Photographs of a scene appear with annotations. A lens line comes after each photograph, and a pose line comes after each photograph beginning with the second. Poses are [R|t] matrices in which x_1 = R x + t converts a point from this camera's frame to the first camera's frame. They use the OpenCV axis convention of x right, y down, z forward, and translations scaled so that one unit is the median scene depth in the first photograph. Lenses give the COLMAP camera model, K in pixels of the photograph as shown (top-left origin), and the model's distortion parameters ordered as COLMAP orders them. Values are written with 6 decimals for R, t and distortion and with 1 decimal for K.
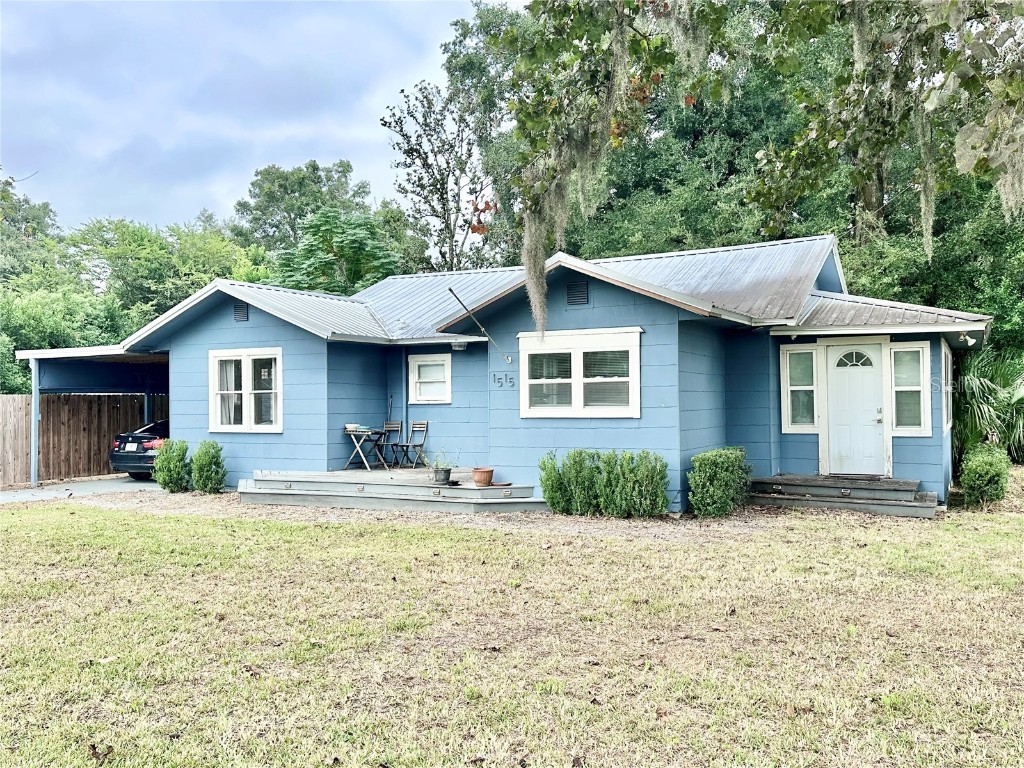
lens RADIAL K [[864.0, 0, 515.3], [0, 864.0, 391.2], [0, 0, 1]] dist [0.105098, -0.002865]
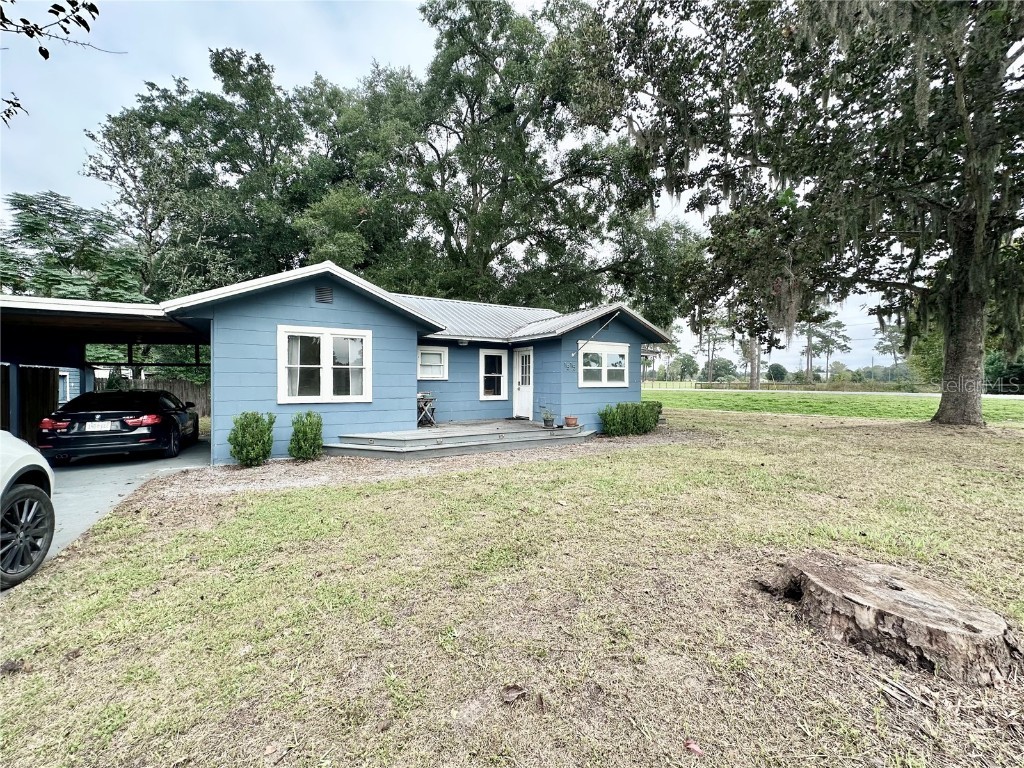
lens RADIAL K [[408.7, 0, 510.3], [0, 408.7, 386.7], [0, 0, 1]] dist [-0.001768, 0.000036]
pose [[0.542668, 0.001886, 0.839945, -0.620801], [-0.013675, 0.999885, 0.006590, 0.019850], [-0.839836, -0.015063, 0.542631, 0.518758]]
